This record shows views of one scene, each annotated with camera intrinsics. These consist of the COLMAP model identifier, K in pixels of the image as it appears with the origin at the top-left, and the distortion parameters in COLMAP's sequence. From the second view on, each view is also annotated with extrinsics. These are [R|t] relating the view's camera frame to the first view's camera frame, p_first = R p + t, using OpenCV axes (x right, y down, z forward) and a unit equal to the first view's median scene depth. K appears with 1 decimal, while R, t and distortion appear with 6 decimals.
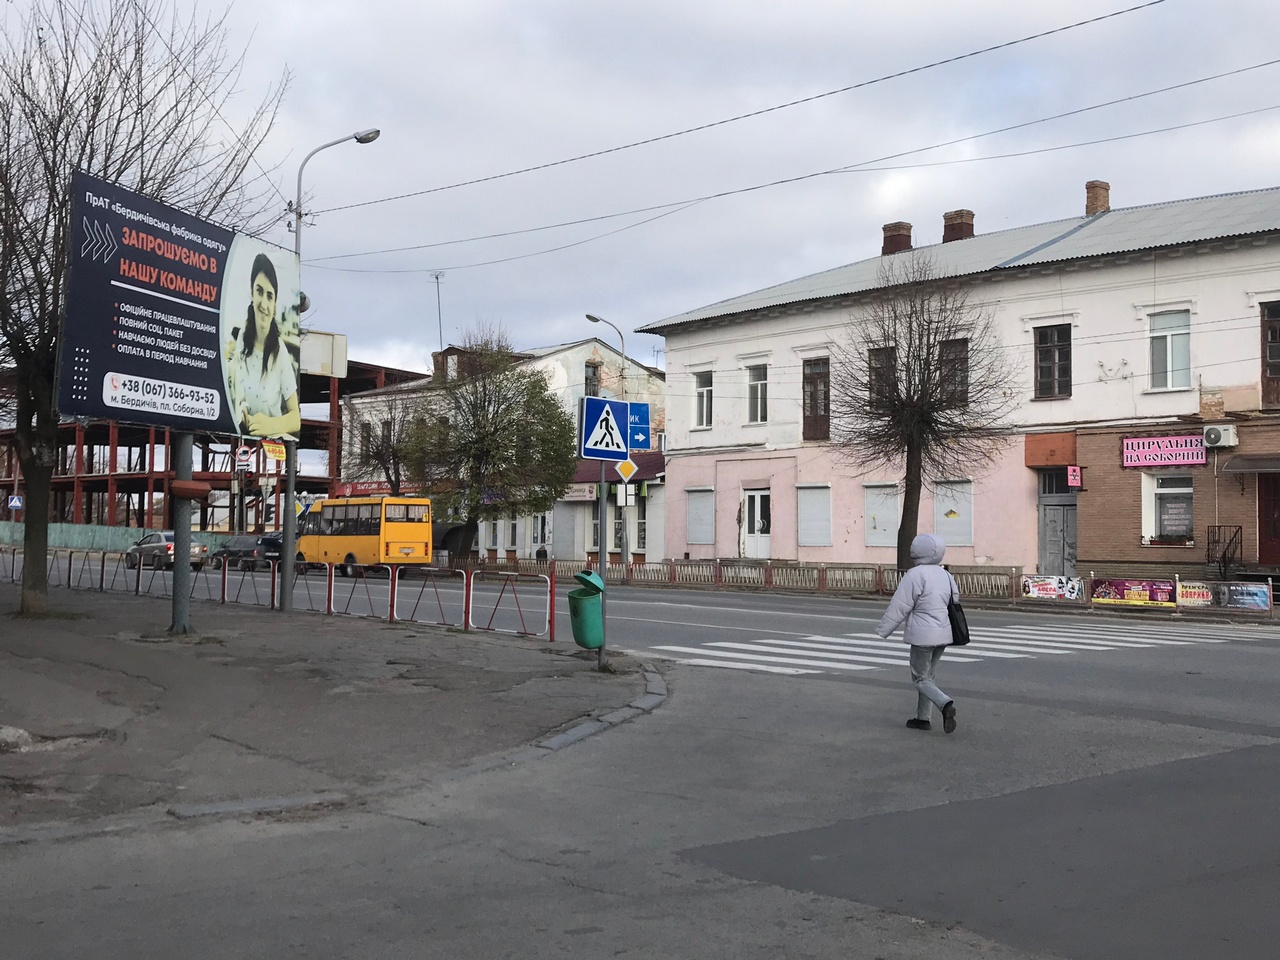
lens RADIAL K [[1403.6, 0, 626.1], [0, 1403.6, 476.9], [0, 0, 1]] dist [0.007312, -0.144224]
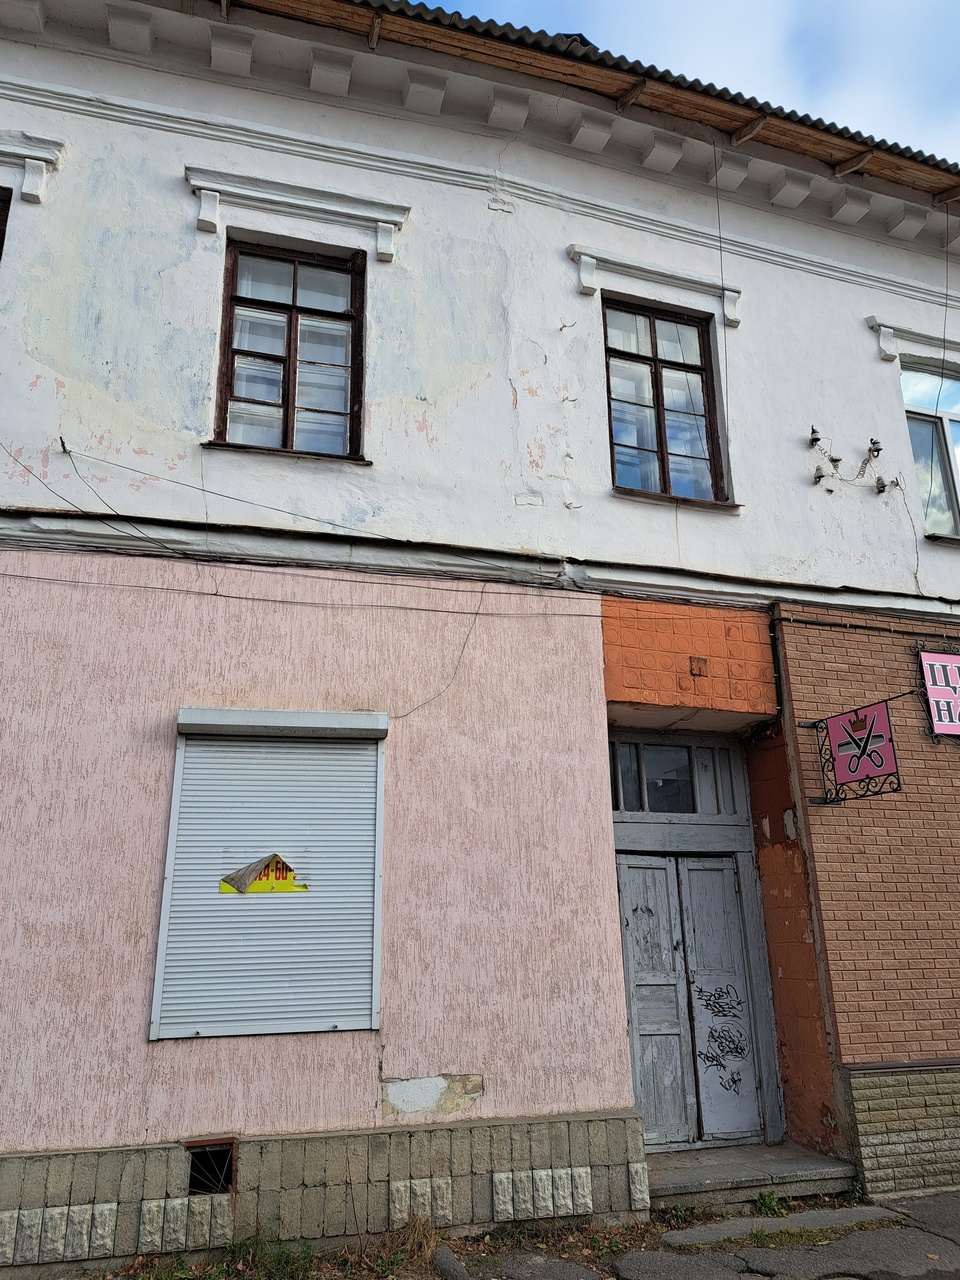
lens RADIAL K [[895.1, 0, 480.0], [0, 895.1, 640.0], [0, 0, 1]] dist [0.054403, 0.000171]
pose [[0.432445, 0.267402, 0.861097, 0.126103], [-0.023770, 0.958061, -0.285576, 0.033990], [-0.901347, 0.103027, 0.420665, 1.010657]]
